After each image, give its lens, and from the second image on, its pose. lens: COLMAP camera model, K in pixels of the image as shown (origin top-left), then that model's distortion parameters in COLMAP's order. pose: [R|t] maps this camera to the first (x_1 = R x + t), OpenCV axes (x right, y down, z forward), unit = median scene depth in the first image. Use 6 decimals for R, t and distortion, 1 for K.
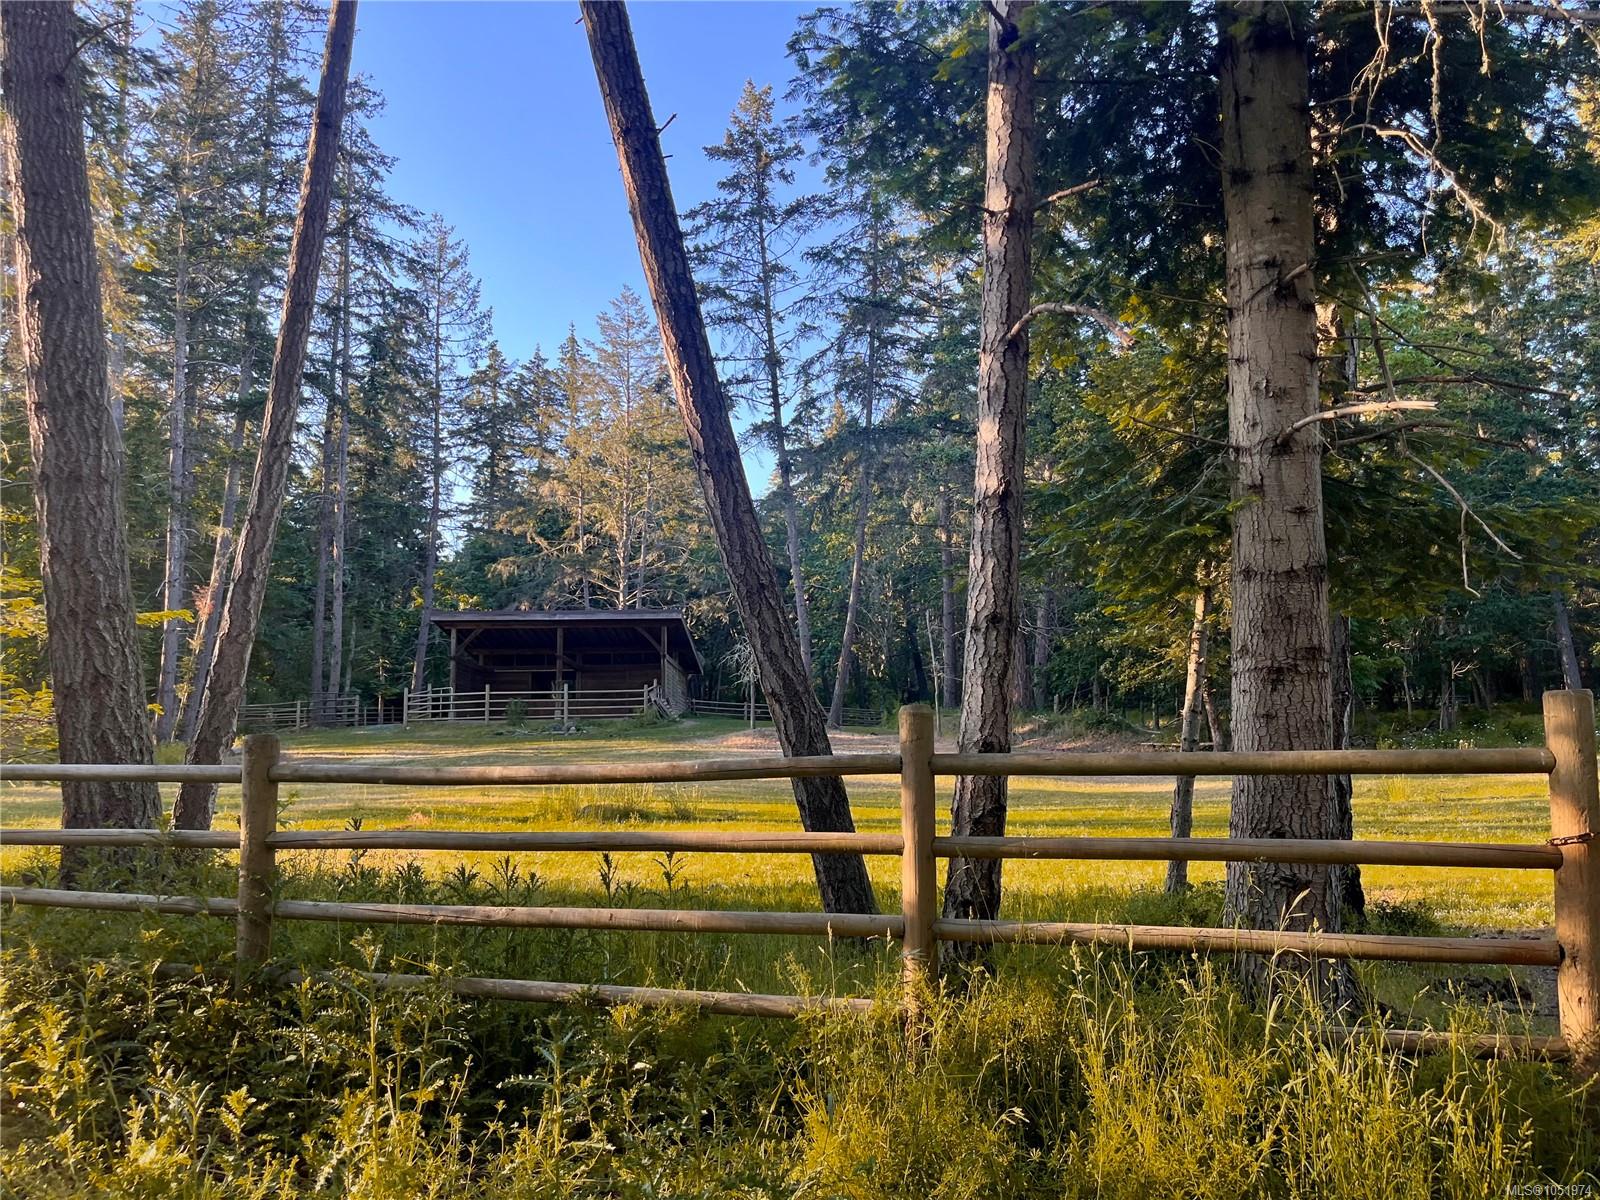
lens RADIAL K [[1212.5, 0, 800.0], [0, 1212.5, 600.0], [0, 0, 1]] dist [0.011696, 0.001068]
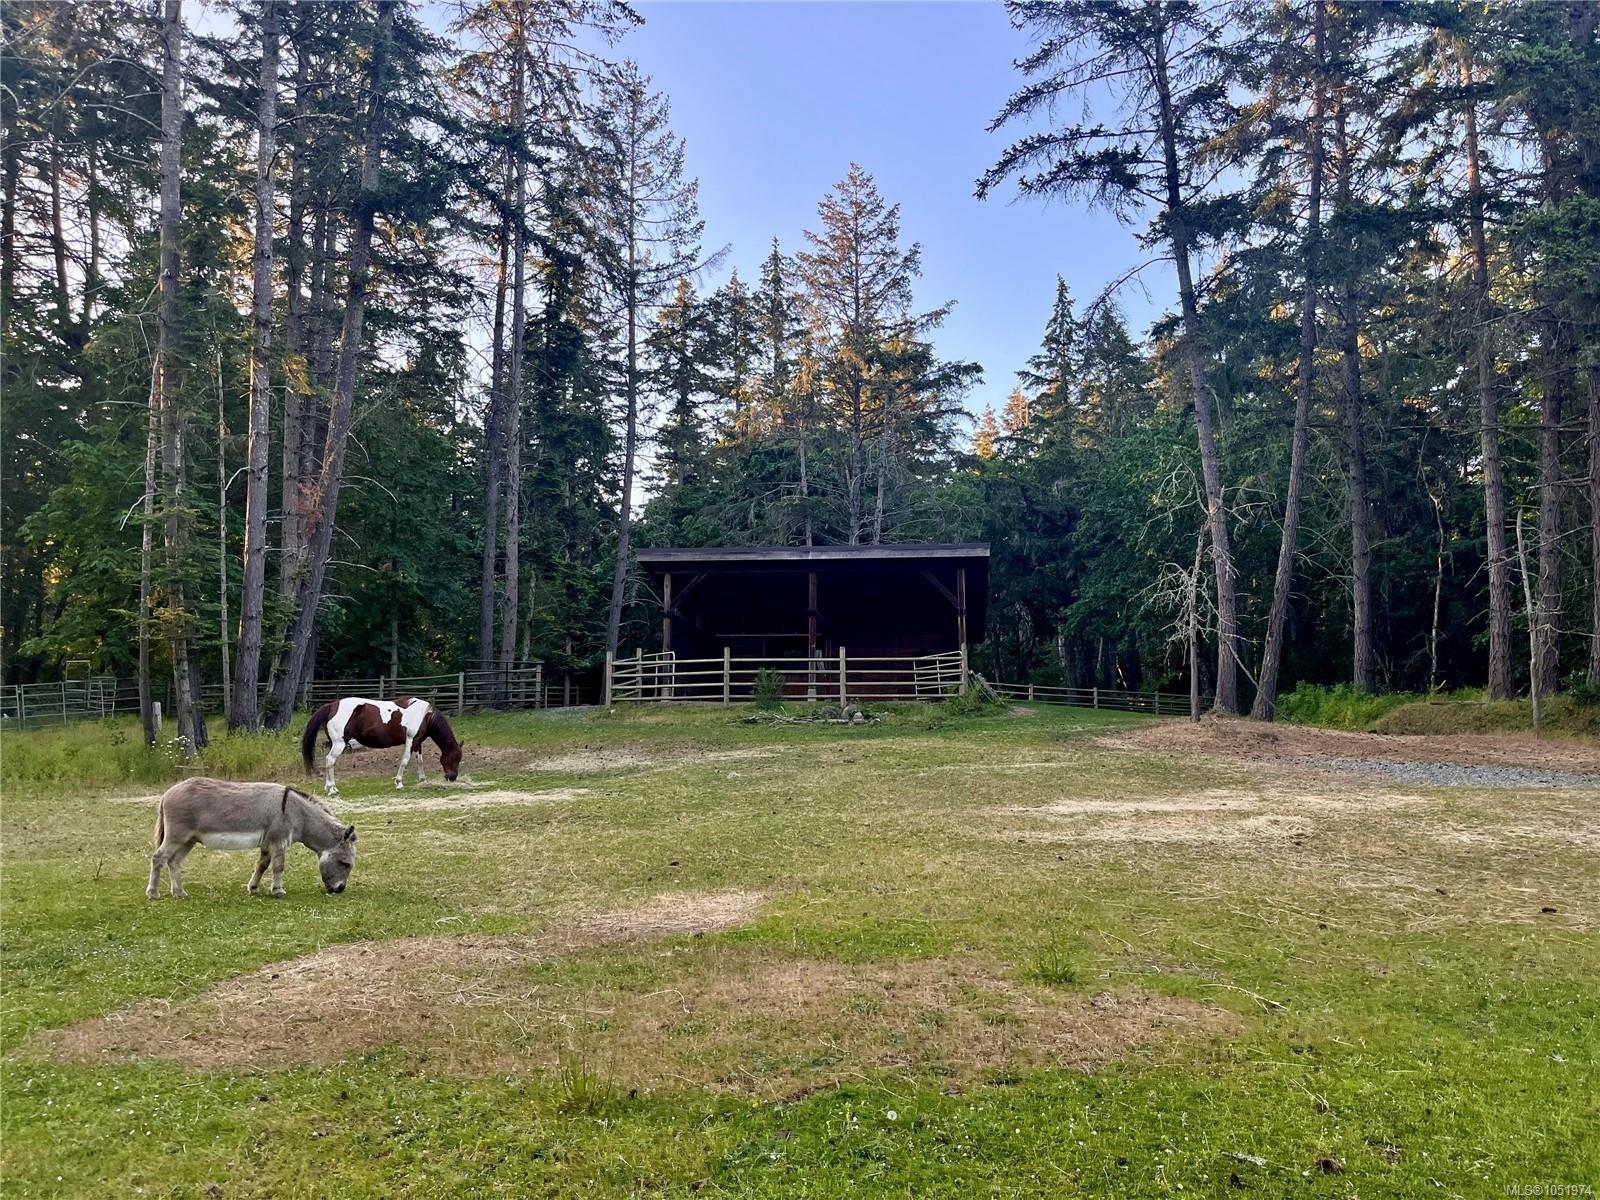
lens RADIAL K [[1204.7, 0, 800.0], [0, 1204.7, 600.0], [0, 0, 1]] dist [-0.005059, -0.001207]
pose [[0.991368, -0.005856, -0.130979, -0.105543], [0.007087, 0.999935, 0.008937, 0.030653], [0.130918, -0.009789, 0.991345, 0.281283]]
